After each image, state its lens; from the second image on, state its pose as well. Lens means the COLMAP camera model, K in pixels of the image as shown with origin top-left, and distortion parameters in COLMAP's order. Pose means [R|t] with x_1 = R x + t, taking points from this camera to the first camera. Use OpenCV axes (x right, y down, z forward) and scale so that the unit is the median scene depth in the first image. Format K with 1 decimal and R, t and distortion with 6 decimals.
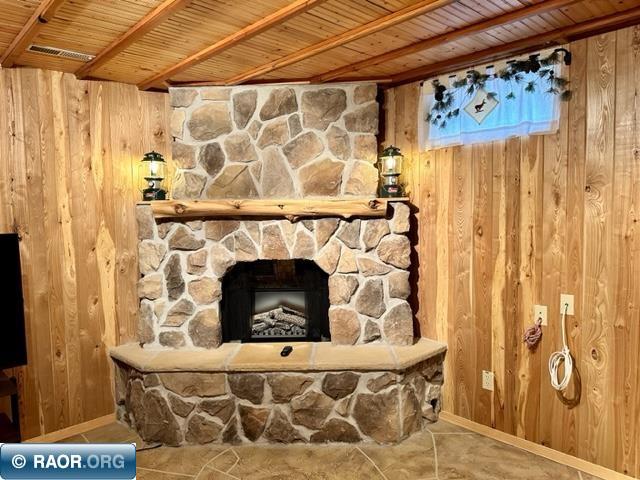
lens RADIAL K [[452.6, 0, 321.7], [0, 452.6, 241.9], [0, 0, 1]] dist [0.071140, -0.065062]
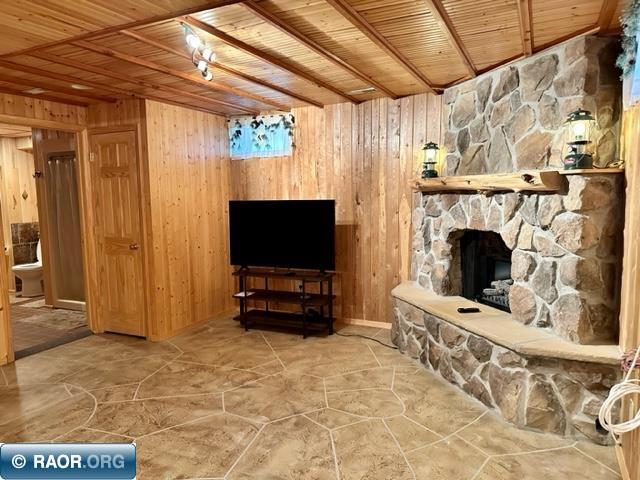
lens RADIAL K [[452.6, 0, 321.3], [0, 452.6, 239.7], [0, 0, 1]] dist [0.071140, -0.065062]
pose [[0.349696, 0.107026, -0.930730, 0.817585], [-0.054740, 0.994090, 0.093745, -0.020896], [0.935263, 0.018166, 0.353488, 0.241468]]
